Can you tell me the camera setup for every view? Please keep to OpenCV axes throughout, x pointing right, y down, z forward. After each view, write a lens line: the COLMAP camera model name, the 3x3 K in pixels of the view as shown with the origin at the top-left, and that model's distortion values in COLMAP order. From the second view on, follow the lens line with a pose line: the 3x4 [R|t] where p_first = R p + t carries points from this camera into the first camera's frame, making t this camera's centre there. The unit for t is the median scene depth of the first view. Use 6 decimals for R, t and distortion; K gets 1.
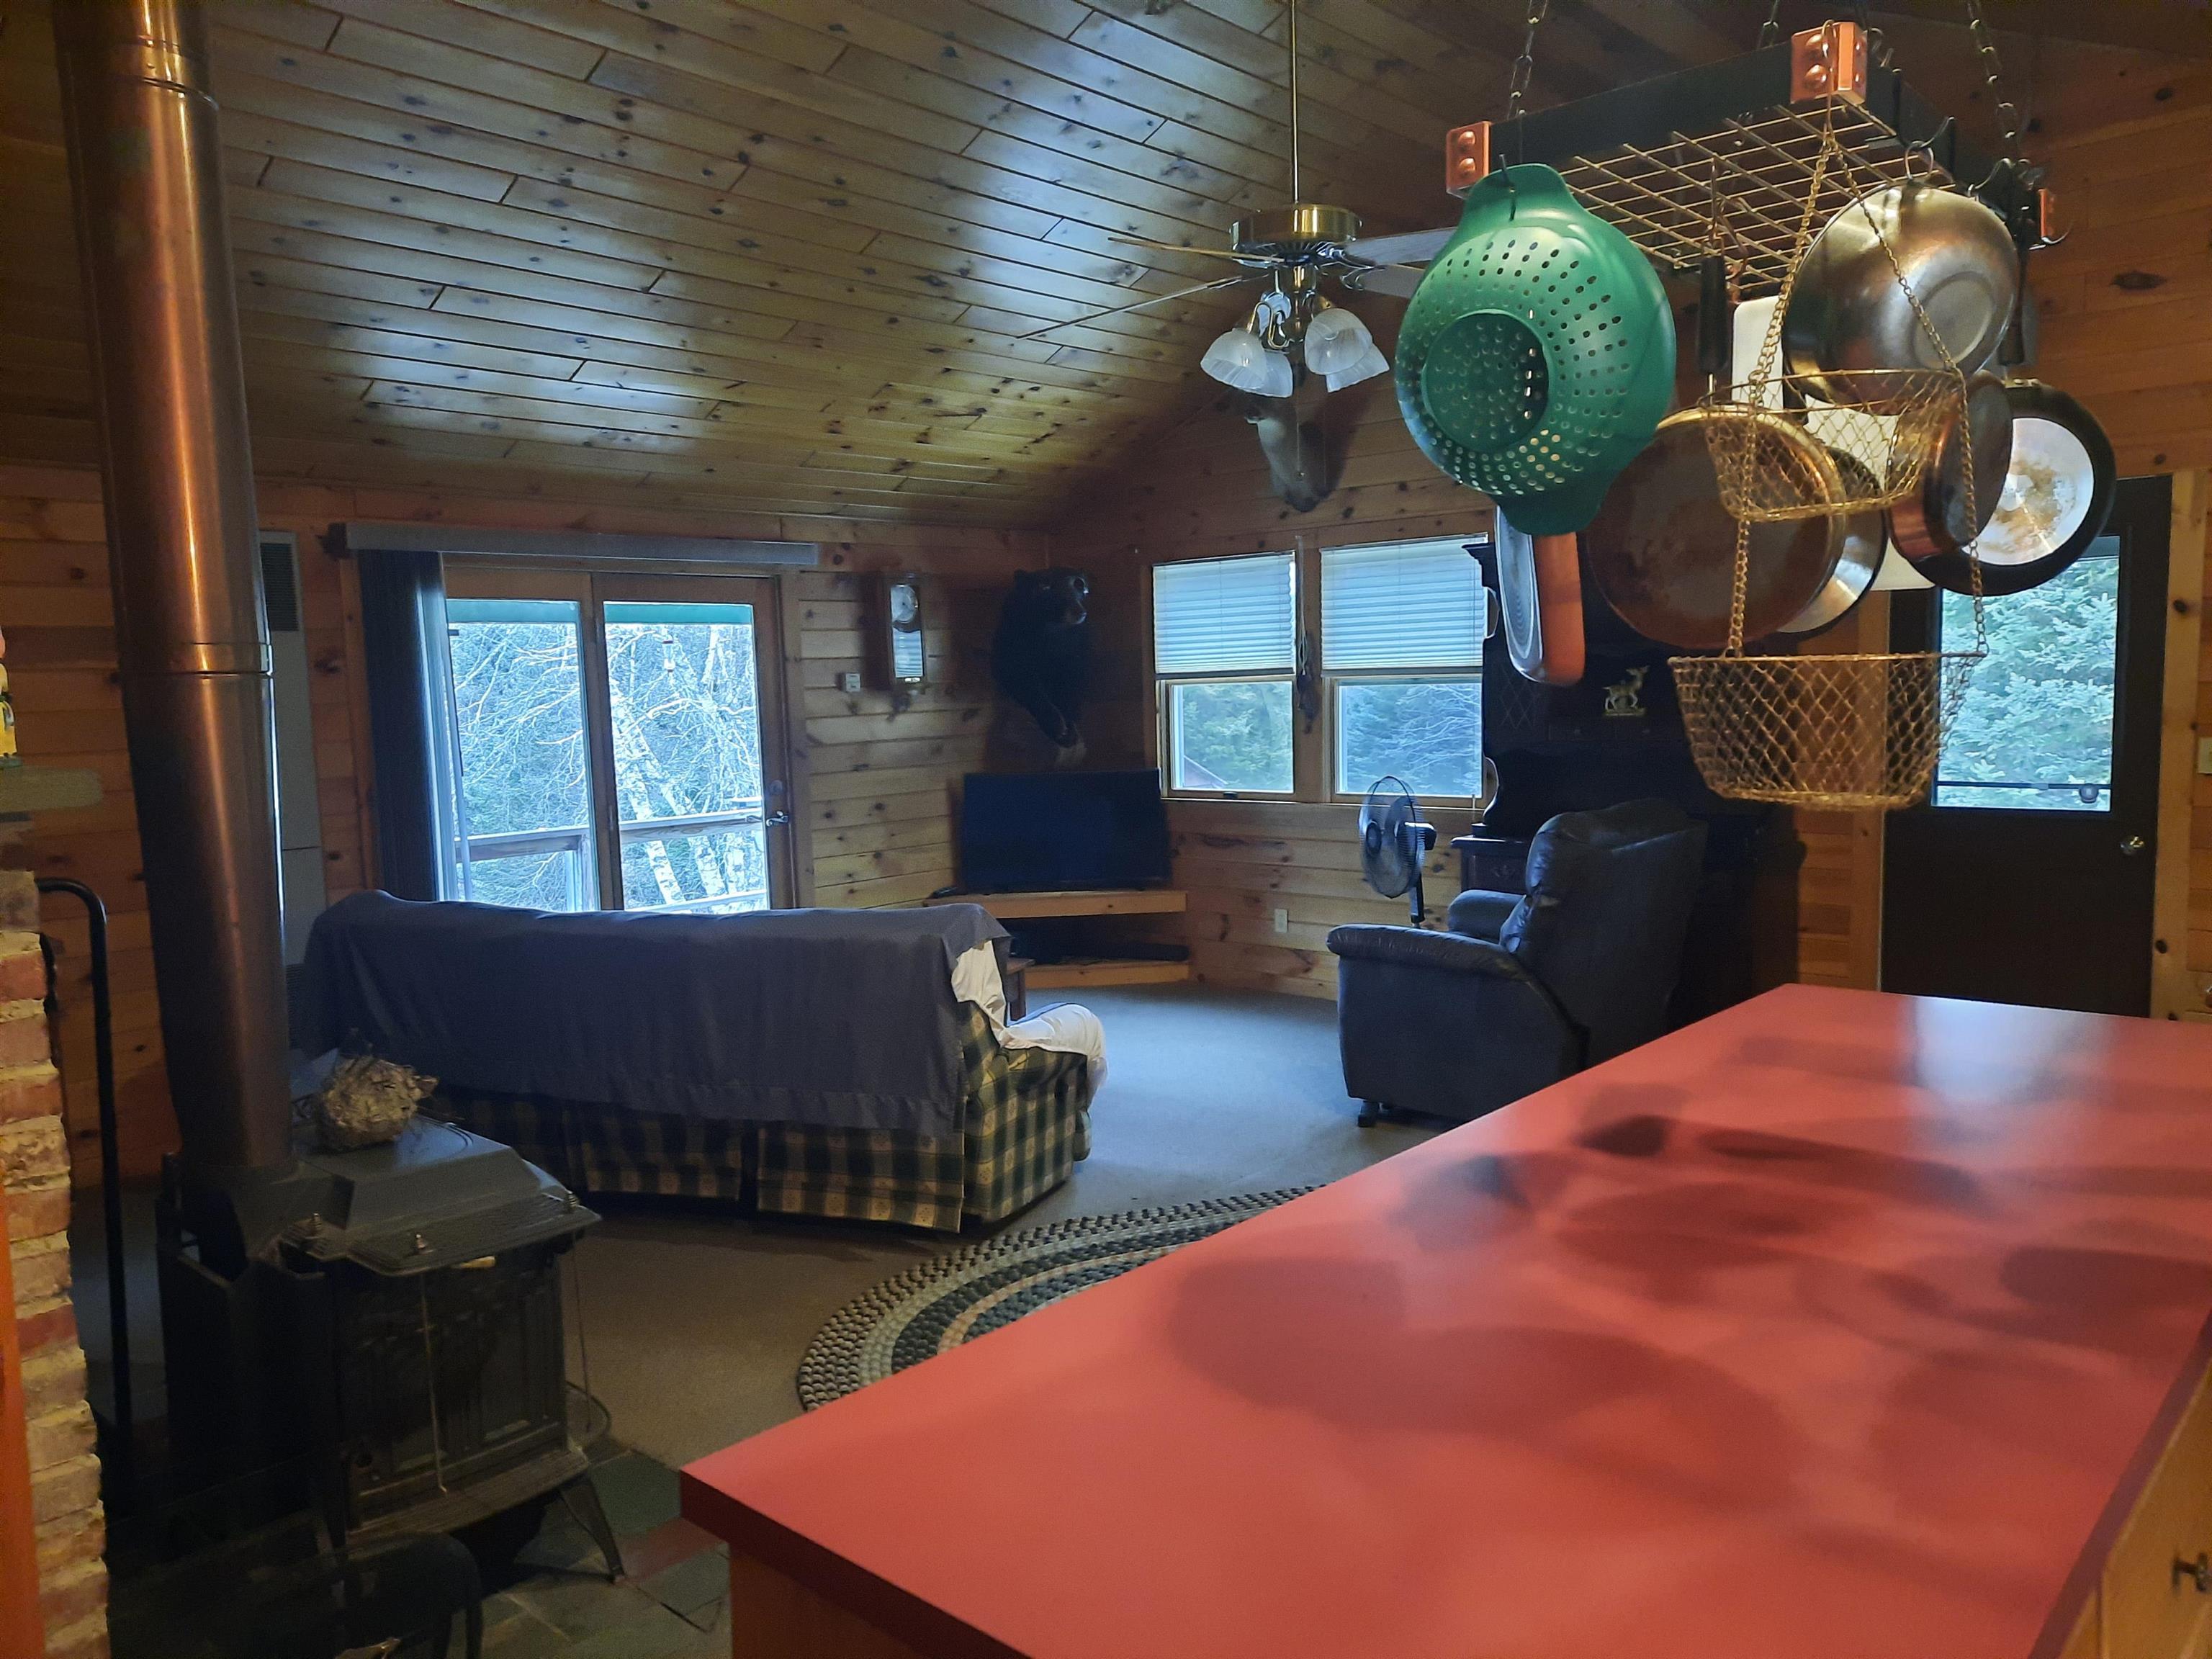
lens RADIAL K [[1580.8, 0, 1110.6], [0, 1580.8, 847.8], [0, 0, 1]] dist [0.052998, -0.051728]
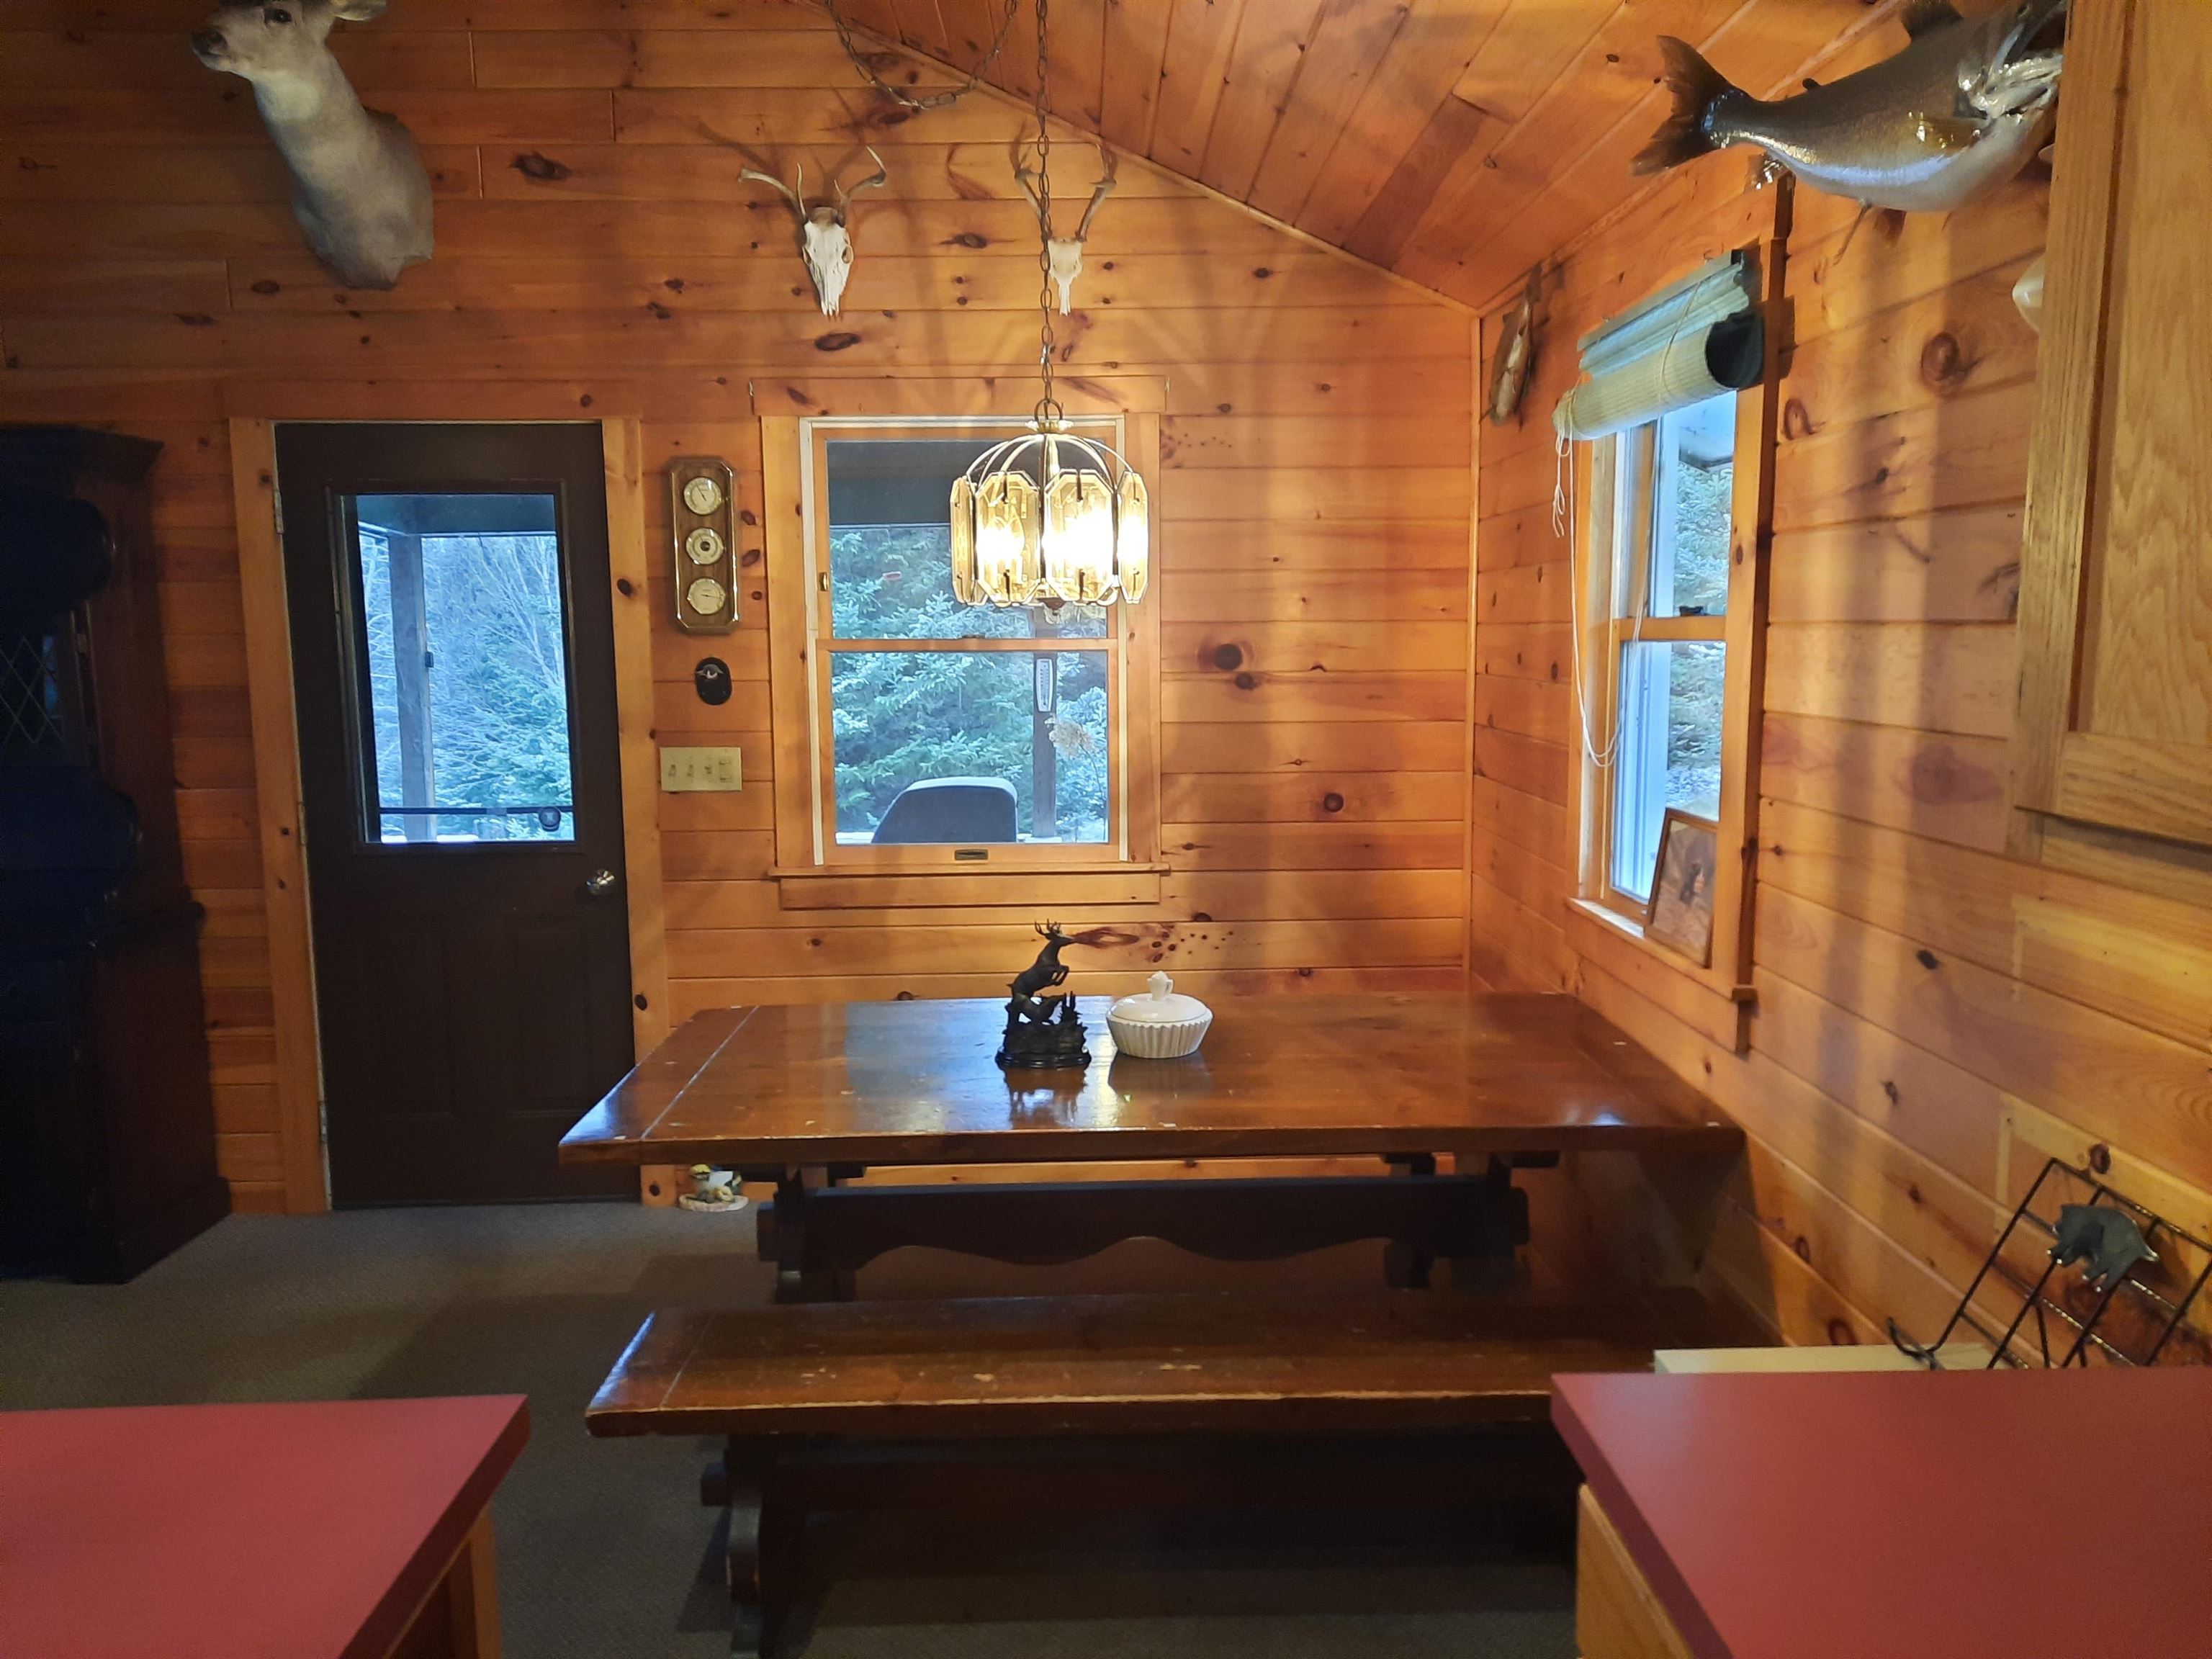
lens RADIAL K [[1580.8, 0, 1126.5], [0, 1580.8, 846.4], [0, 0, 1]] dist [0.052998, -0.051728]
pose [[0.720973, -0.069068, 0.689512, 0.274161], [0.063076, 0.997431, 0.033958, -0.029353], [-0.690086, 0.019009, 0.723478, 0.232946]]
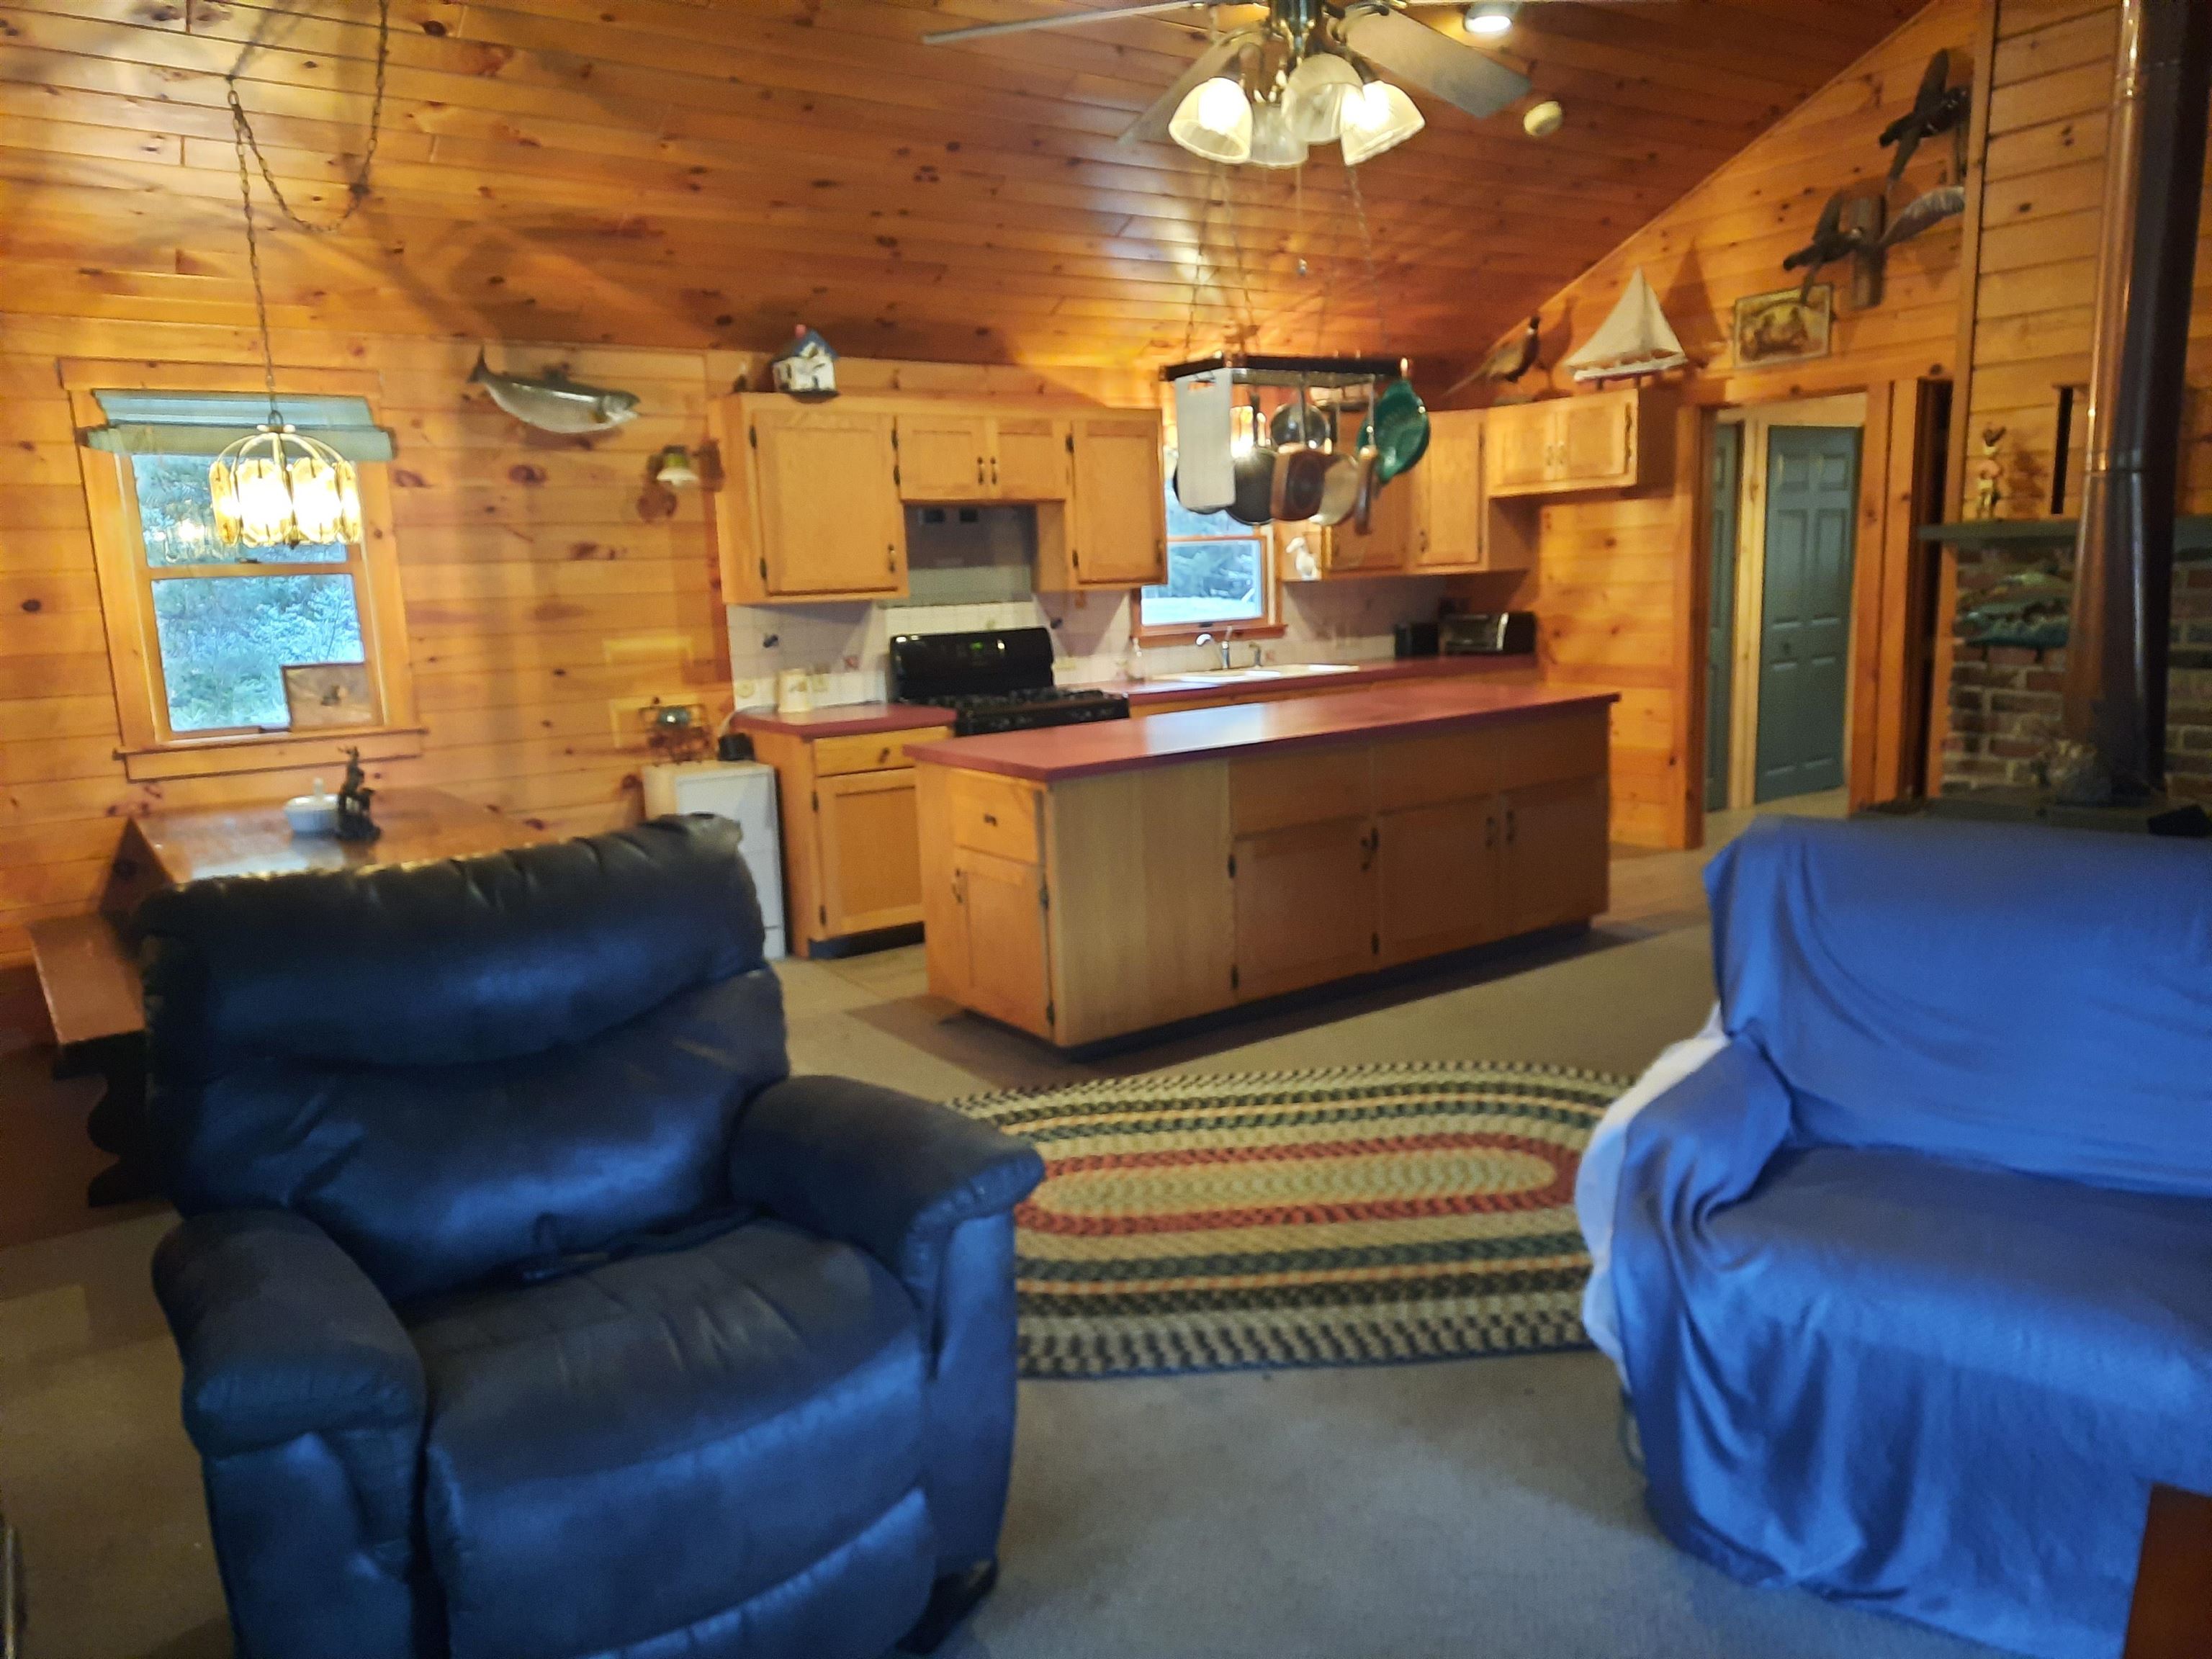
lens RADIAL K [[1580.8, 0, 1097.3], [0, 1580.8, 834.0], [0, 0, 1]] dist [0.052998, -0.051728]
pose [[-0.968746, 0.024014, 0.246890, 0.019430], [0.091747, 0.959409, 0.266678, -0.133953], [-0.230464, 0.280994, -0.931627, 1.363151]]
